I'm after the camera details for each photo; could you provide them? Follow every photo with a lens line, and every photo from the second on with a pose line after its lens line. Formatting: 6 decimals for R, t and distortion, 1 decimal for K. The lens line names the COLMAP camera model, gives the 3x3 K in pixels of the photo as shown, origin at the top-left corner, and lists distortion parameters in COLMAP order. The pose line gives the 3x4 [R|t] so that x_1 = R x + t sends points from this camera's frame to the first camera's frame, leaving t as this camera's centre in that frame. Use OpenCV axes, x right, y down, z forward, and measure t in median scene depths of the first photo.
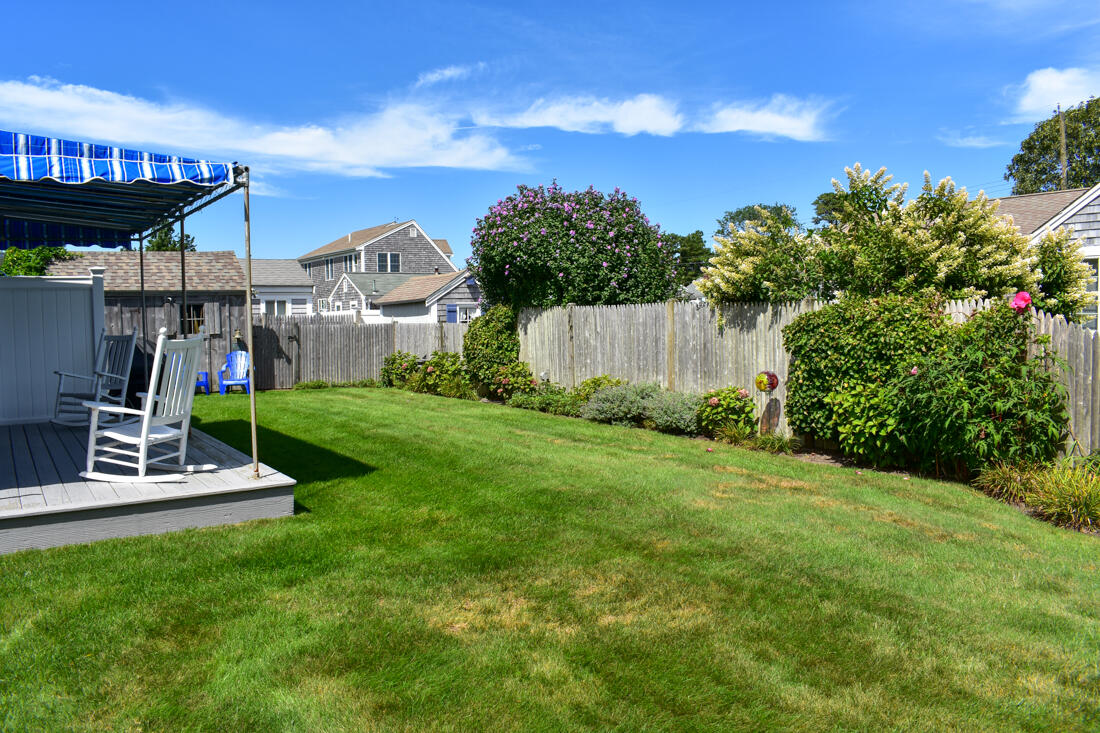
lens RADIAL K [[860.8, 0, 552.3], [0, 860.8, 367.1], [0, 0, 1]] dist [-0.107633, 0.028920]
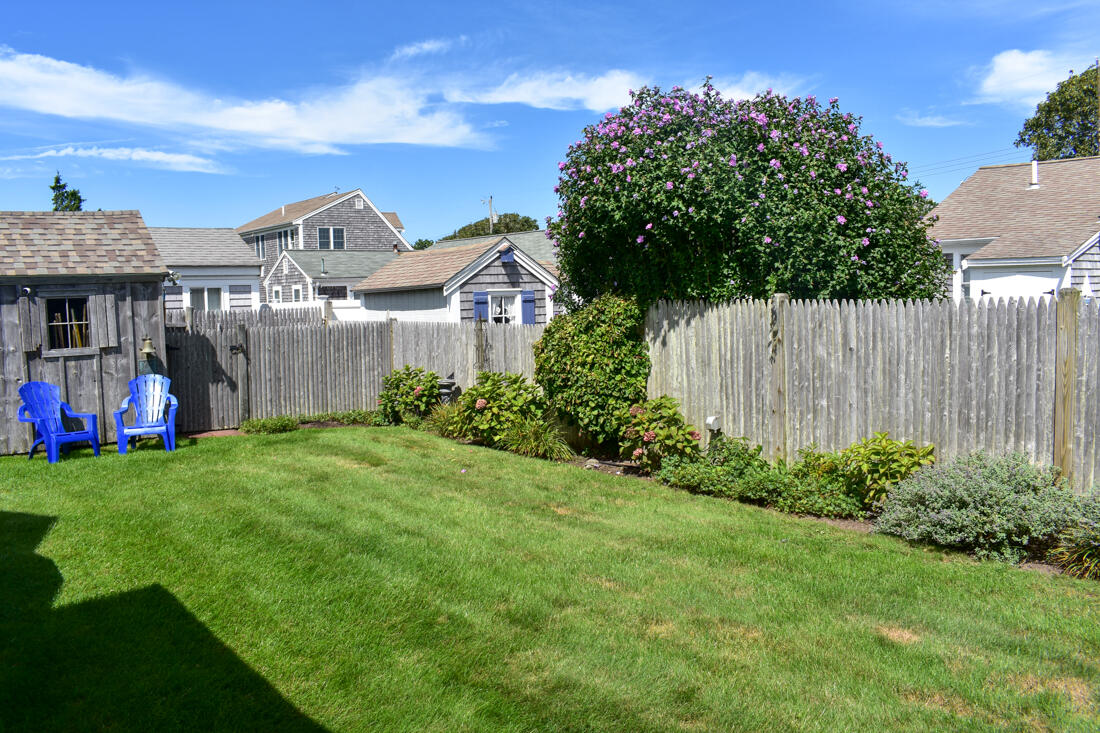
lens RADIAL K [[860.8, 0, 552.9], [0, 860.8, 369.4], [0, 0, 1]] dist [-0.107633, 0.028920]
pose [[0.996206, -0.016233, 0.085499, -0.134961], [0.013959, 0.999534, 0.027128, -0.034815], [-0.085900, -0.025832, 0.995969, 0.379934]]
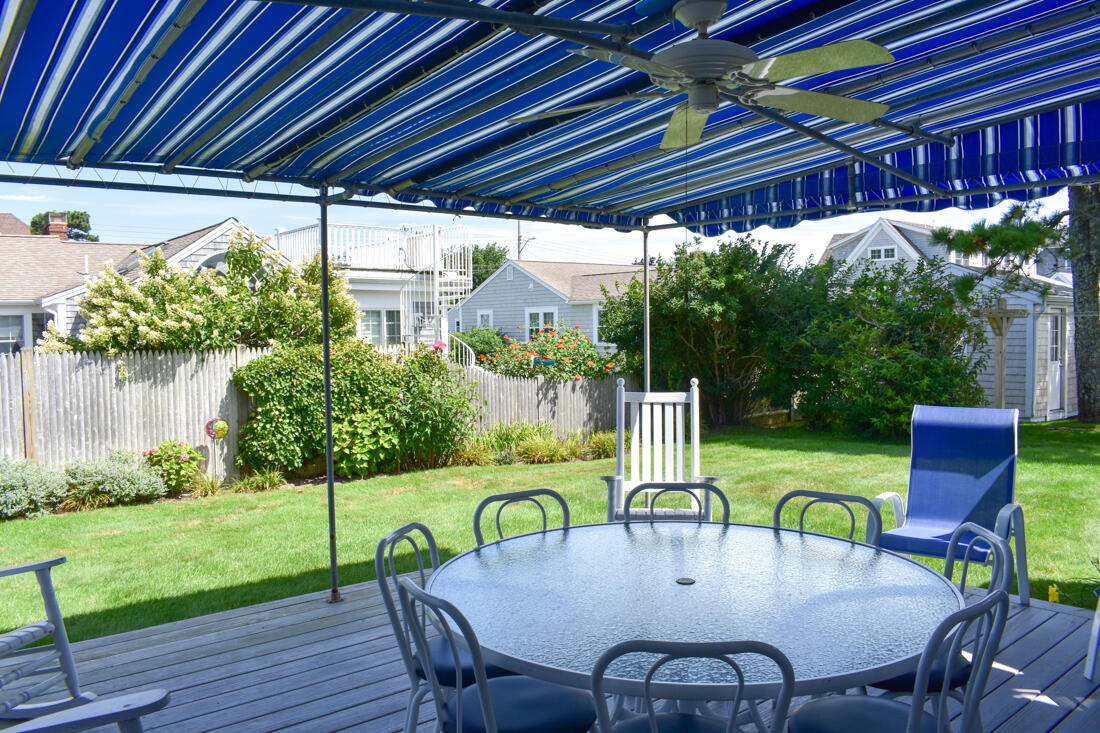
lens RADIAL K [[860.8, 0, 541.1], [0, 860.8, 374.3], [0, 0, 1]] dist [-0.107633, 0.028920]
pose [[-0.109356, -0.033039, 0.993453, -0.457802], [0.079906, 0.995921, 0.041916, -0.033980], [-0.990786, 0.083967, -0.106270, 0.423297]]
